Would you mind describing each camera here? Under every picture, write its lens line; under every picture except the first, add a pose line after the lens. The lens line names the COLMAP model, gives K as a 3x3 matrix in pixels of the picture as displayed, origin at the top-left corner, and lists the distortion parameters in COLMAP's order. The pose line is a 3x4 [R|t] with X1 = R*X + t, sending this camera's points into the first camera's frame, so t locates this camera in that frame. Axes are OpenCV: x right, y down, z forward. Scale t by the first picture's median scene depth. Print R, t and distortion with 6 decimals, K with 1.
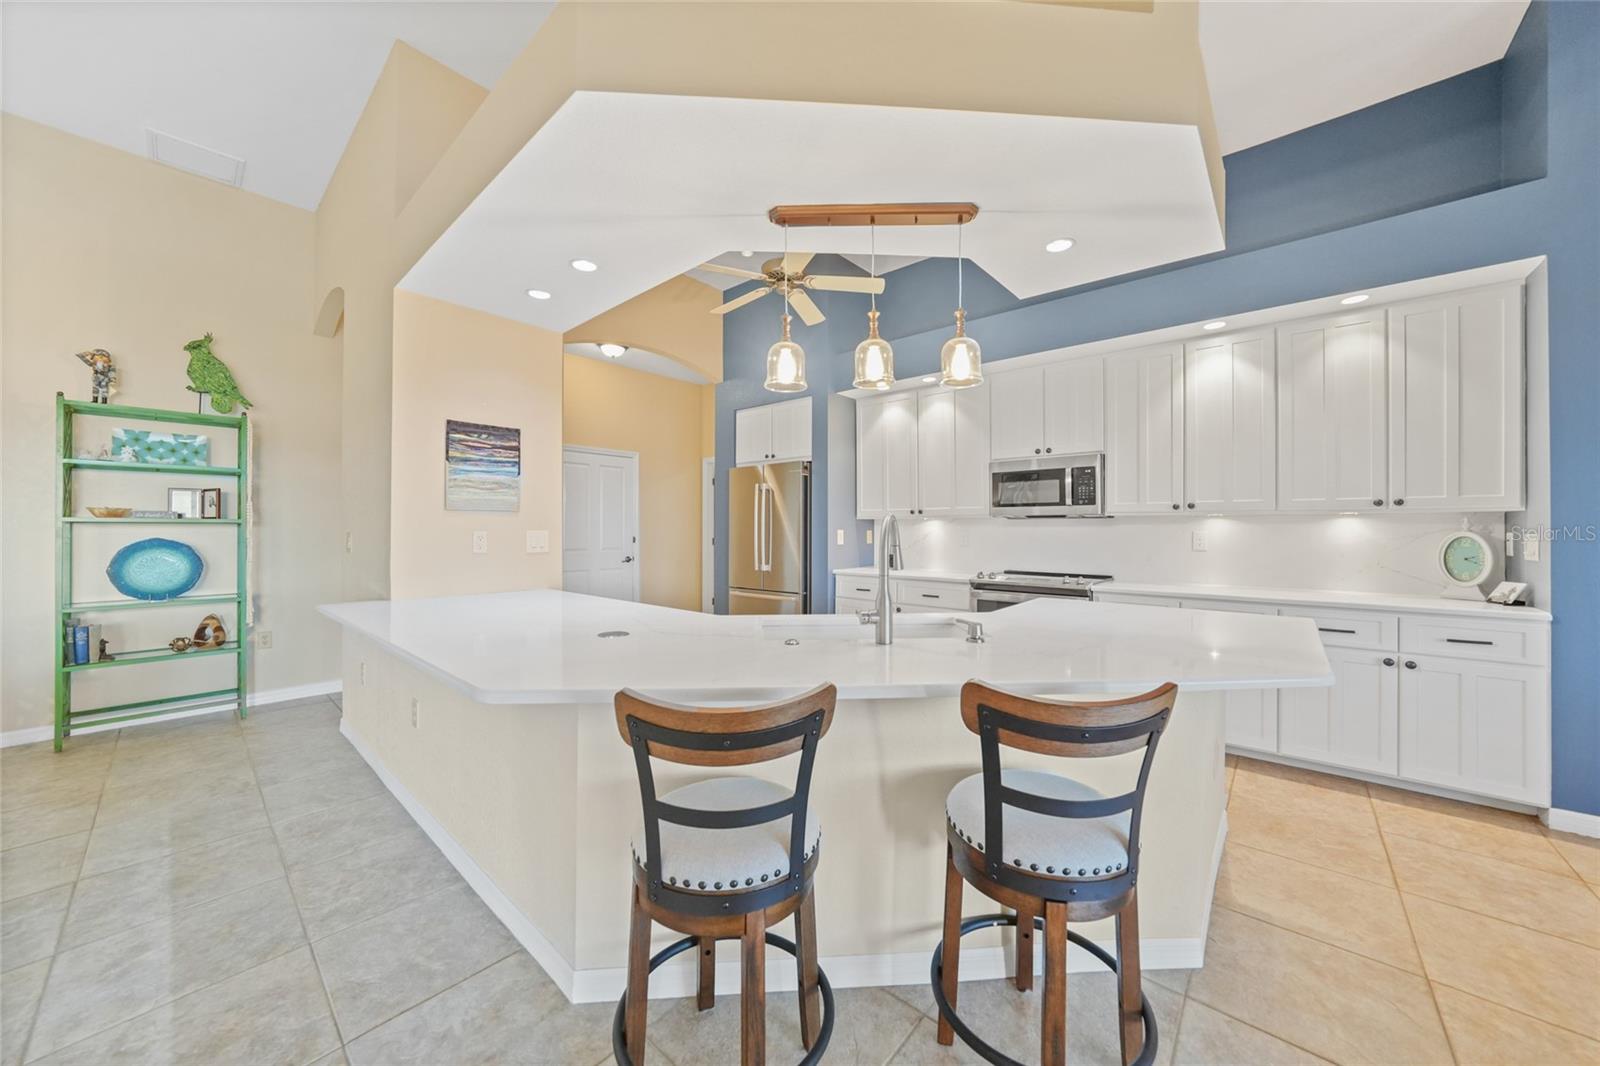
lens RADIAL K [[562.4, 0, 803.9], [0, 562.4, 528.0], [0, 0, 1]] dist [-0.010622, 0.001050]
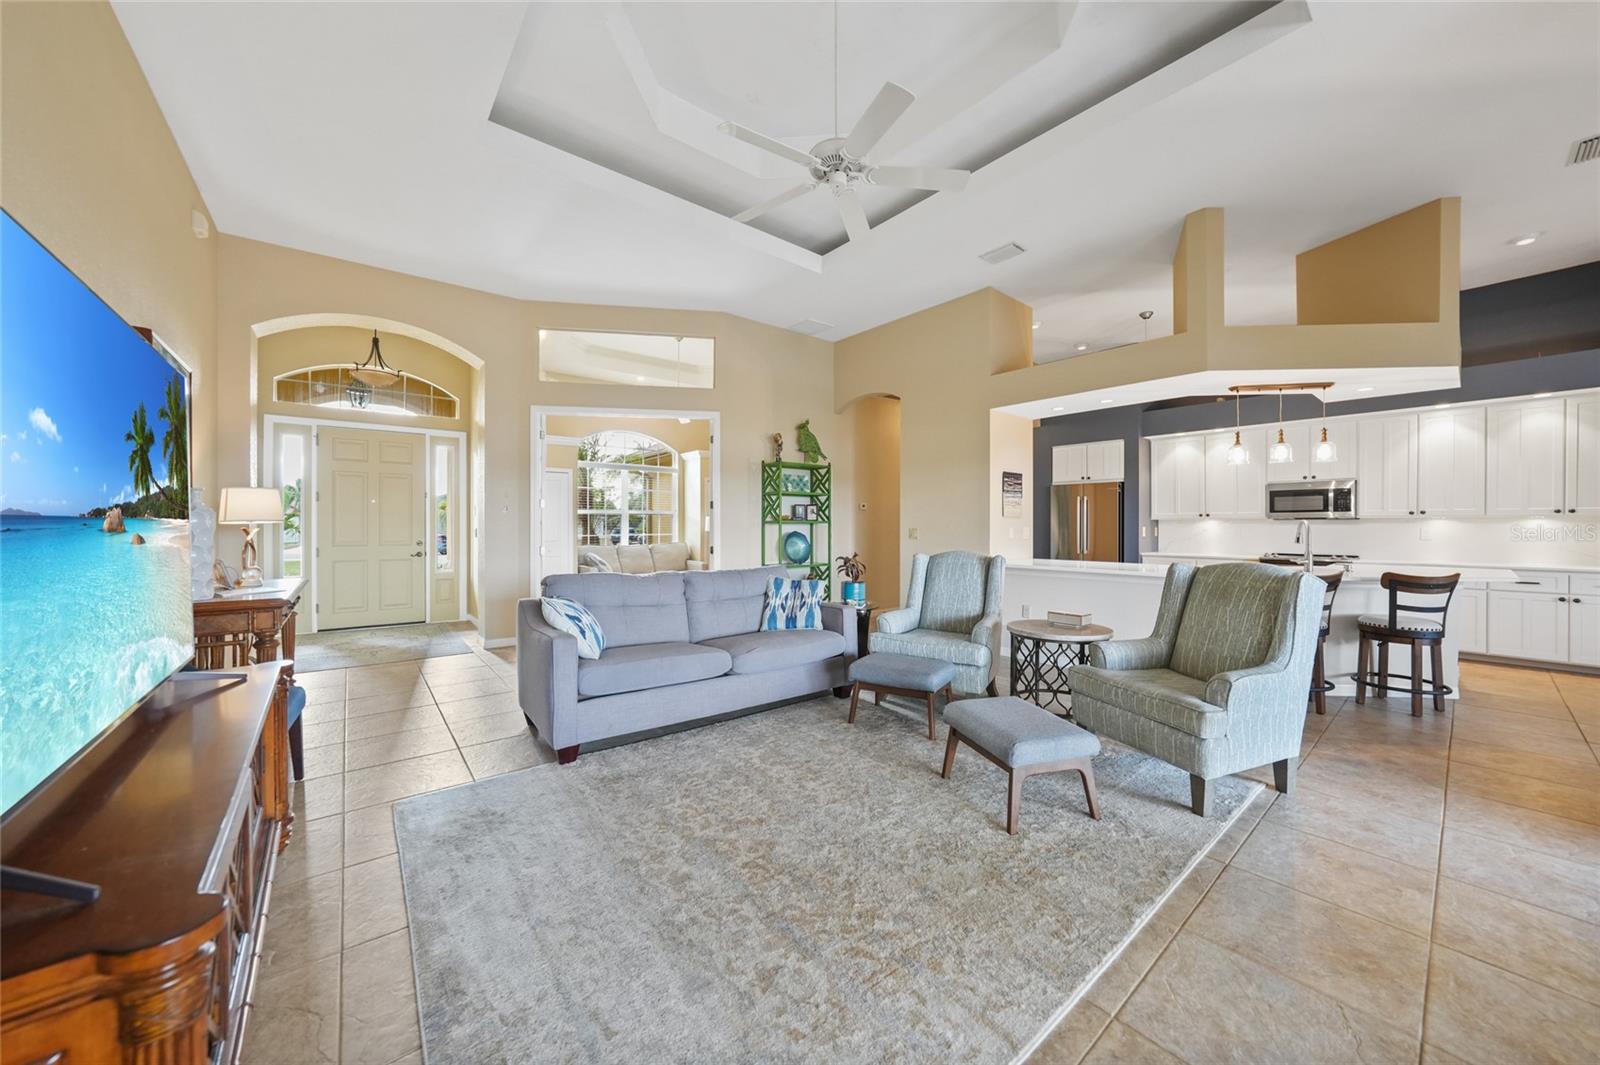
lens RADIAL K [[562.4, 0, 802.9], [0, 562.4, 529.7], [0, 0, 1]] dist [-0.010622, 0.001050]
pose [[0.985307, 0.002242, -0.170779, -0.841027], [-0.001471, 0.999988, 0.004640, 0.006386], [0.170787, -0.004321, 0.985298, -0.932857]]
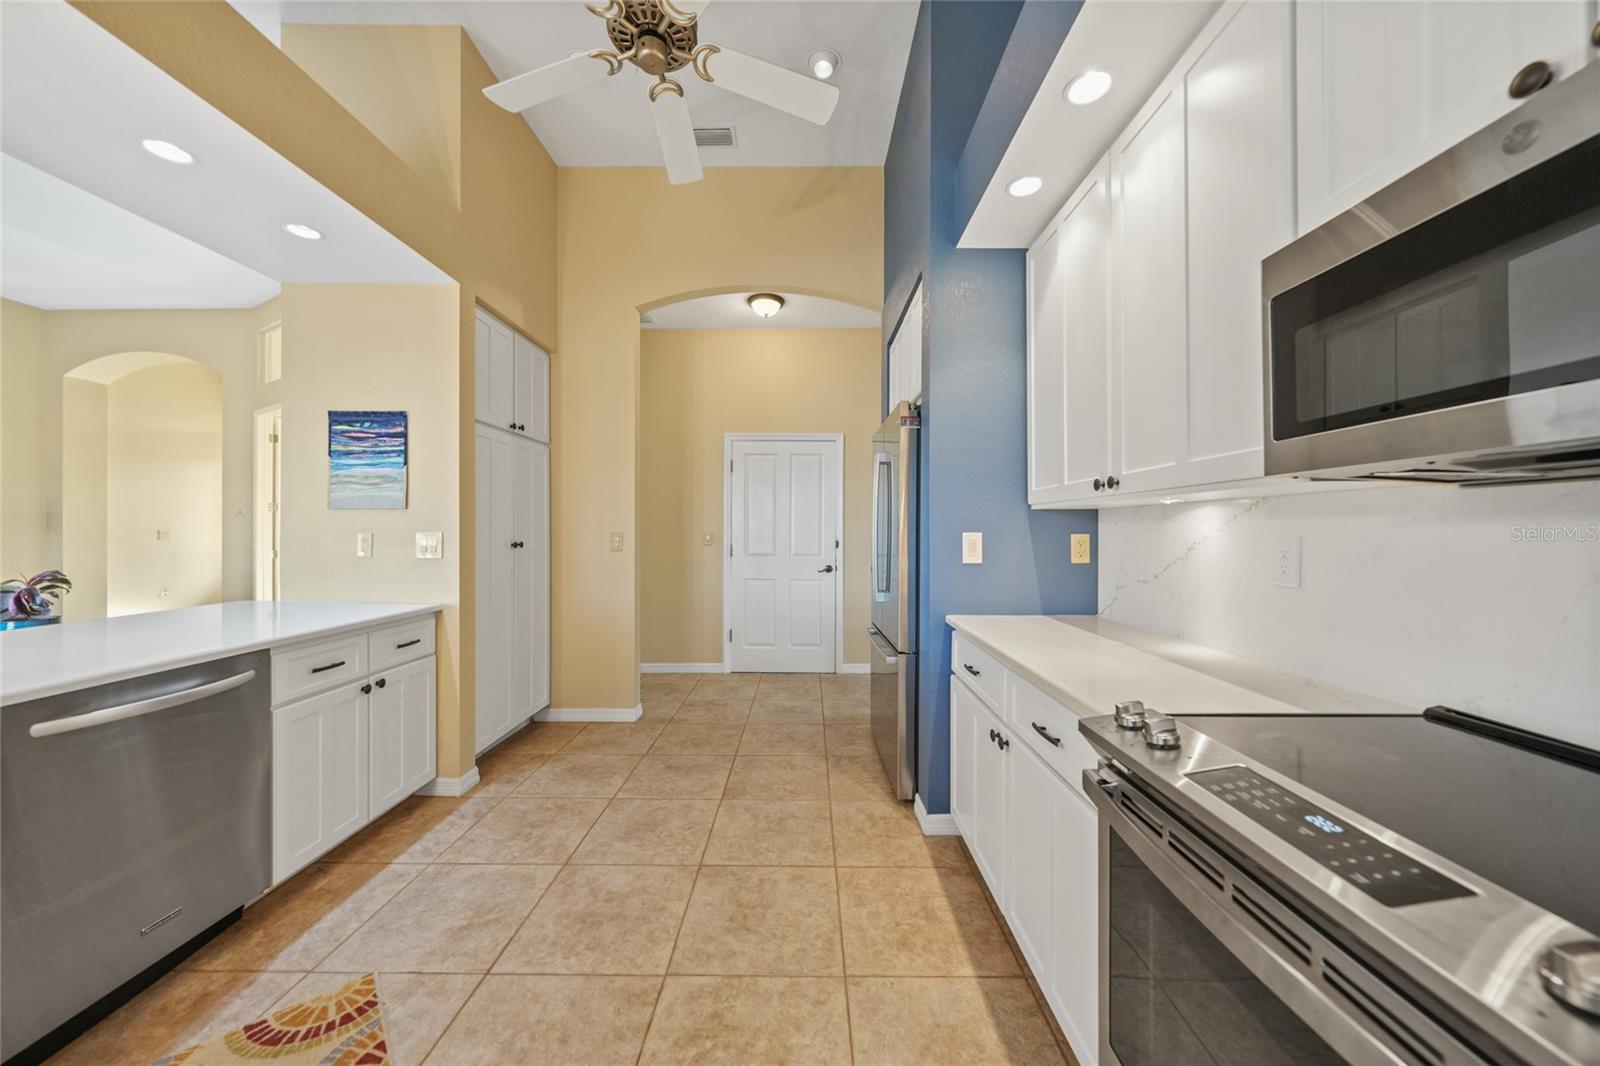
lens RADIAL K [[562.4, 0, 807.0], [0, 562.4, 525.8], [0, 0, 1]] dist [-0.010622, 0.001050]
pose [[0.659589, -0.005602, -0.751606, 0.478584], [0.000060, 0.999973, -0.007400, 0.001664], [0.751627, 0.004835, 0.659571, 0.827896]]
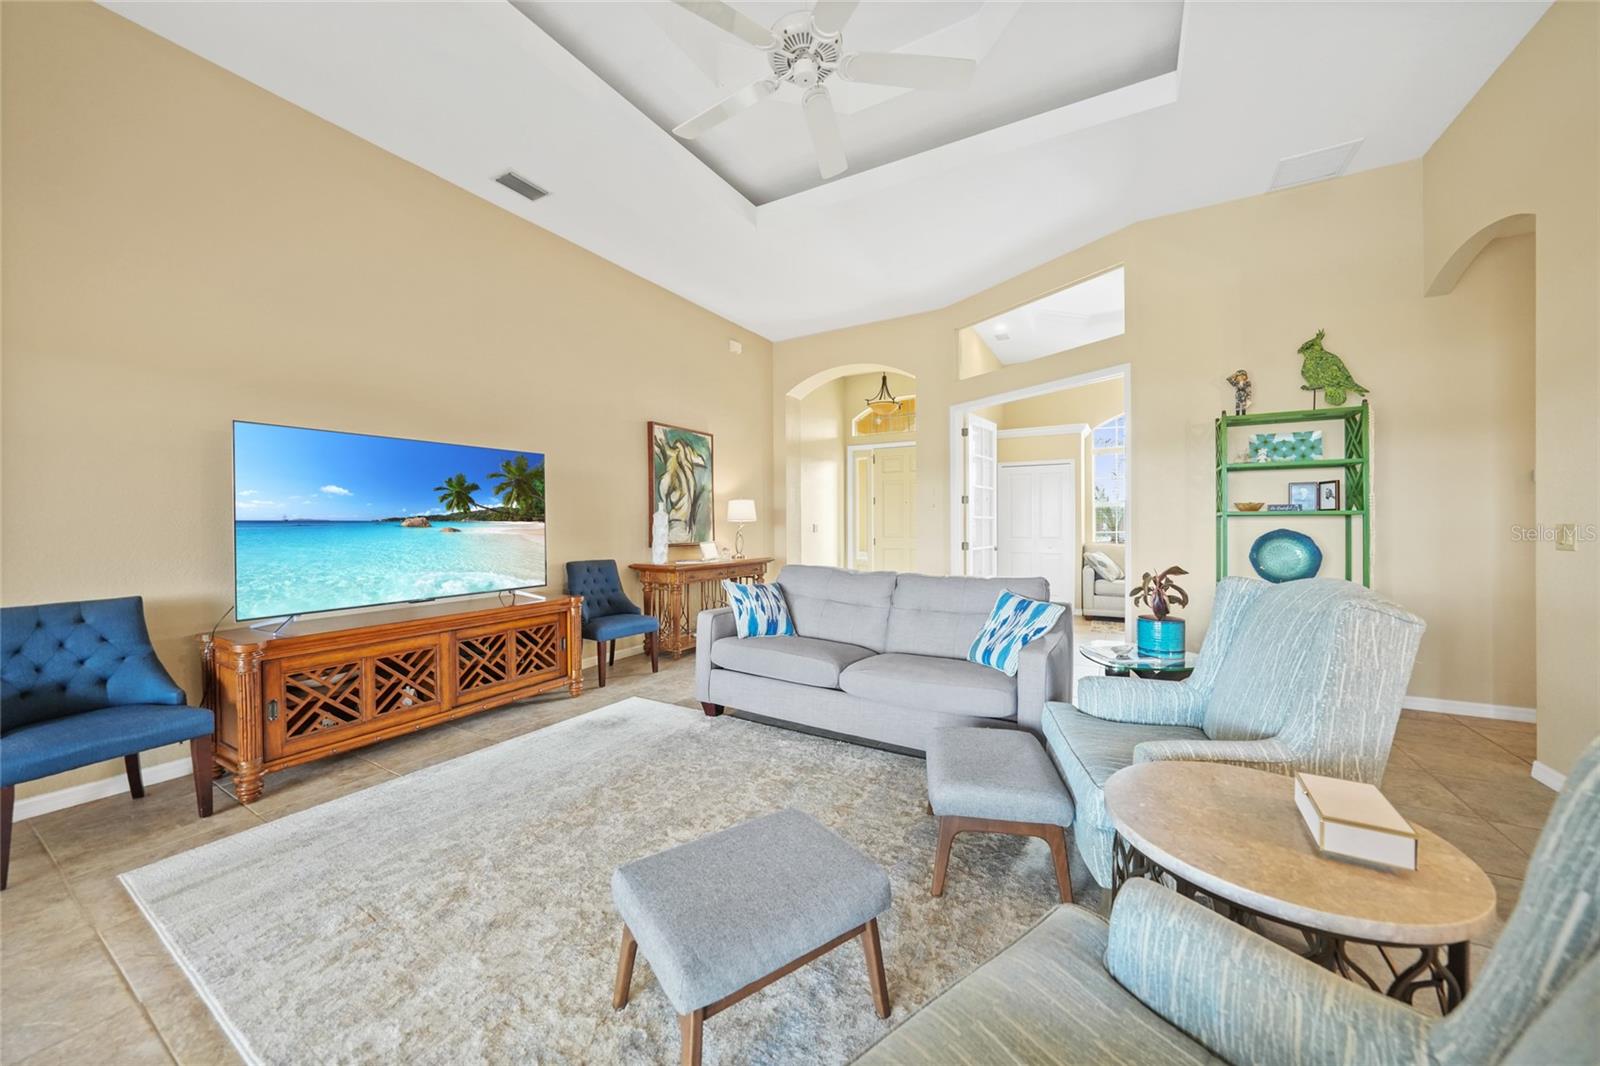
lens RADIAL K [[562.4, 0, 795.0], [0, 562.4, 526.2], [0, 0, 1]] dist [-0.010622, 0.001050]
pose [[0.186048, 0.005248, -0.982527, -0.259957], [0.002129, 0.999981, 0.005744, 0.005219], [0.982538, -0.003161, 0.186034, -0.170015]]
